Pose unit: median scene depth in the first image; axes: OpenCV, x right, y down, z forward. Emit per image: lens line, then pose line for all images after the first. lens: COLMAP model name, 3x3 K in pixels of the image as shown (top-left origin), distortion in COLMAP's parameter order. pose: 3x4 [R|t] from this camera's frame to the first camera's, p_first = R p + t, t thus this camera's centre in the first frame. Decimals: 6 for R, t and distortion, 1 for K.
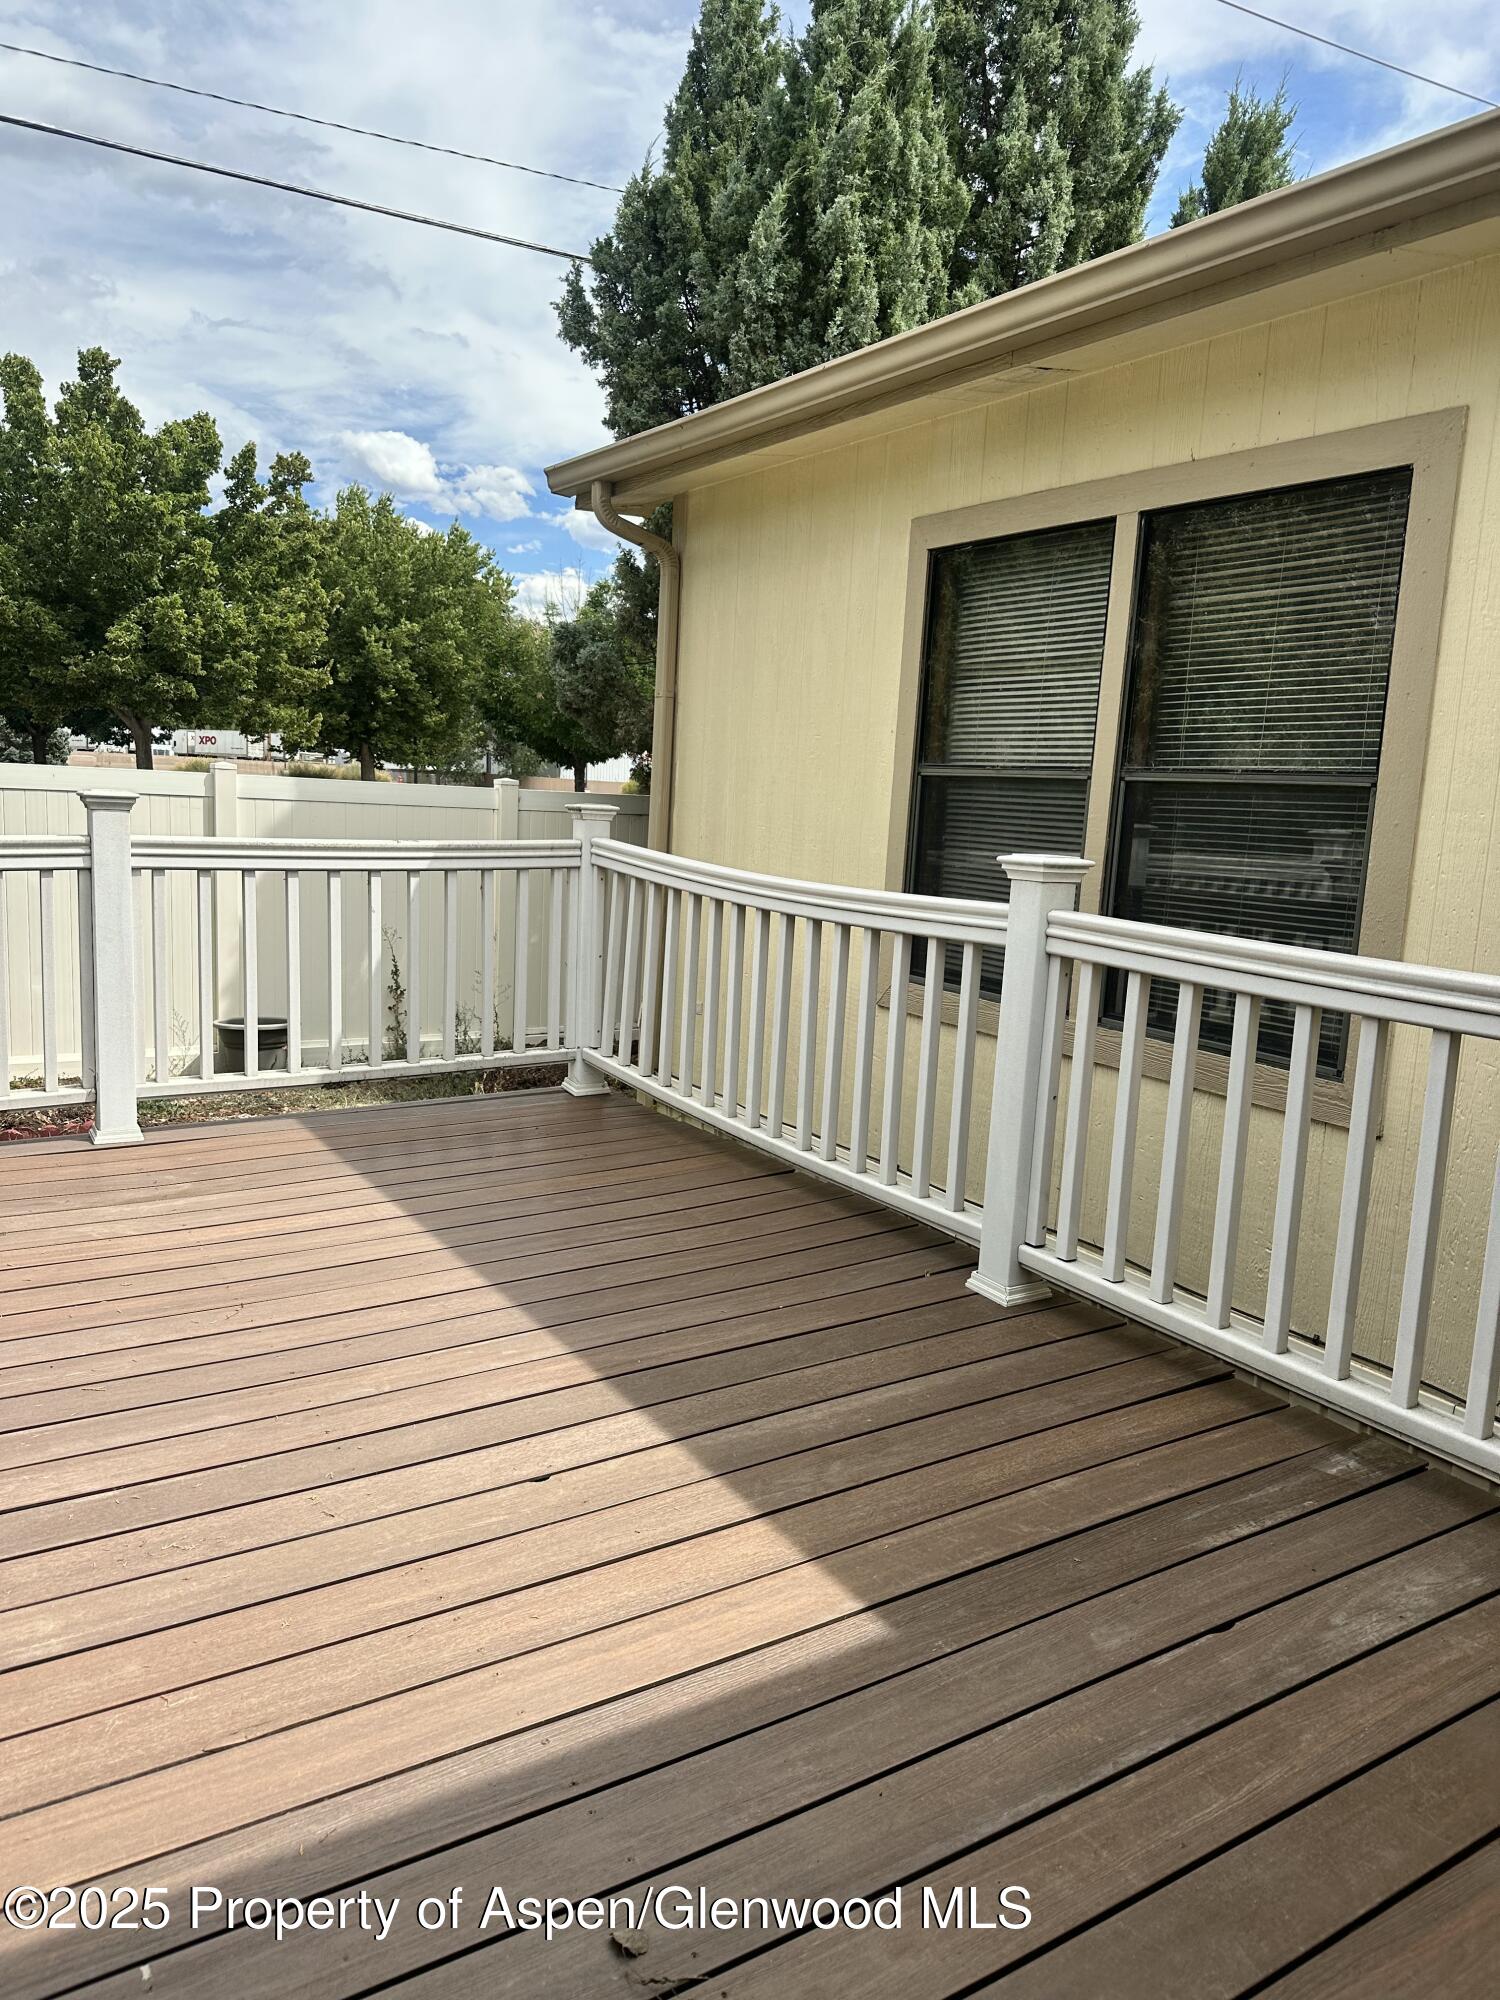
lens RADIAL K [[1401.6, 0, 752.4], [0, 1401.6, 996.1], [0, 0, 1]] dist [0.051003, -0.062735]
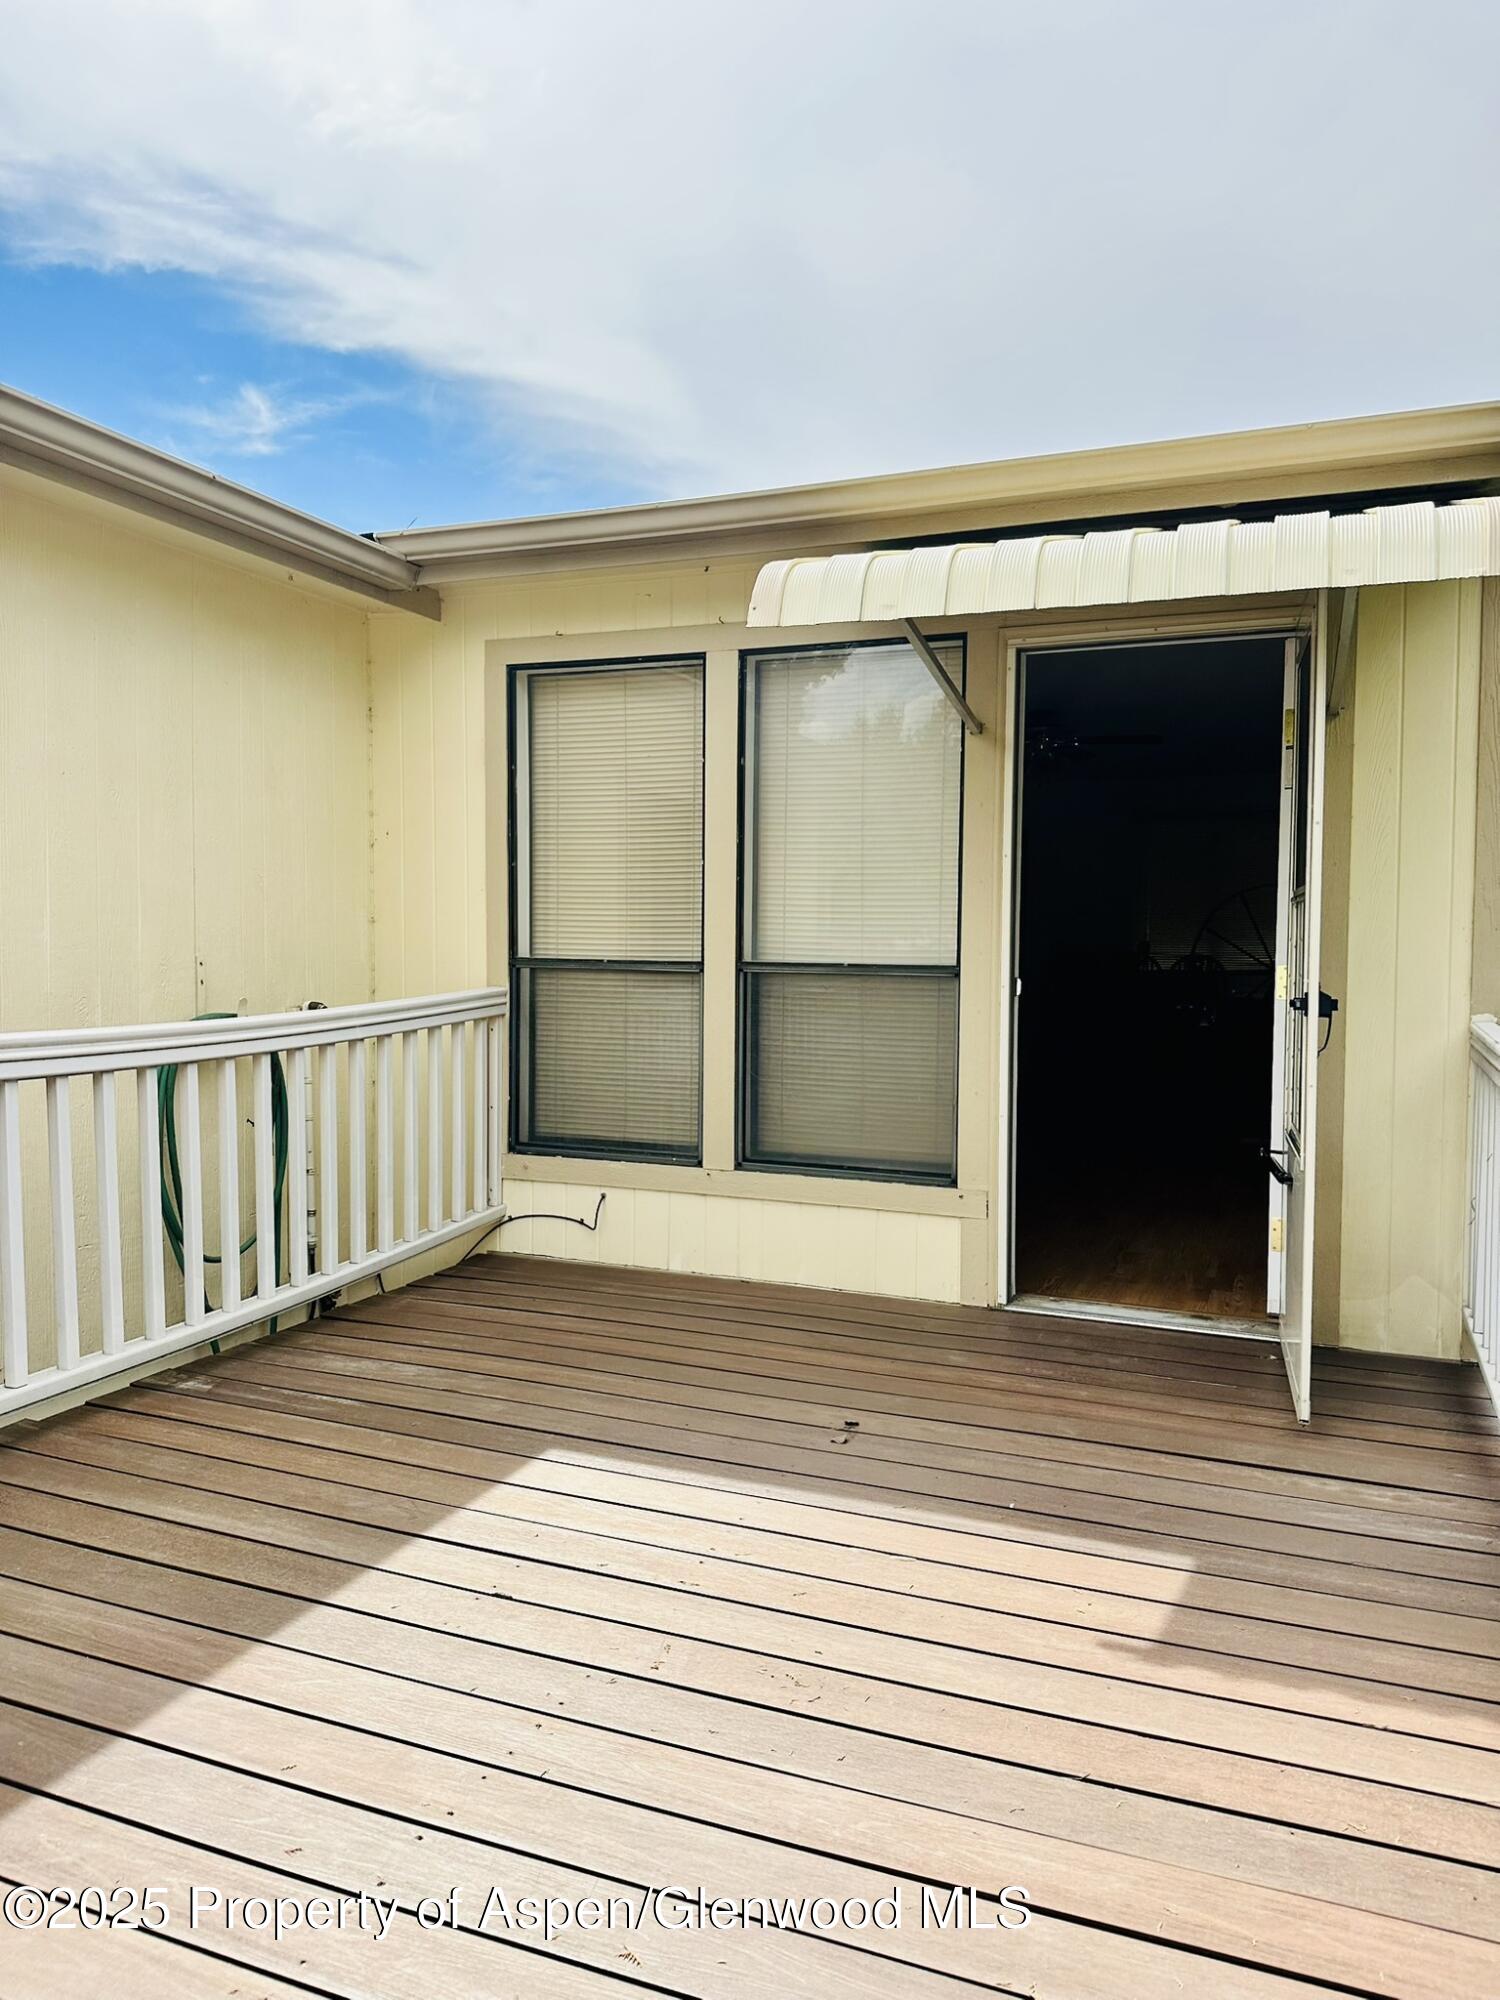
lens RADIAL K [[1401.6, 0, 751.4], [0, 1401.6, 1001.0], [0, 0, 1]] dist [0.051003, -0.062735]
pose [[-0.586620, -0.086086, 0.805274, -0.994659], [0.093418, 0.980504, 0.172872, -0.226978], [-0.804457, 0.176637, -0.567141, 1.296508]]
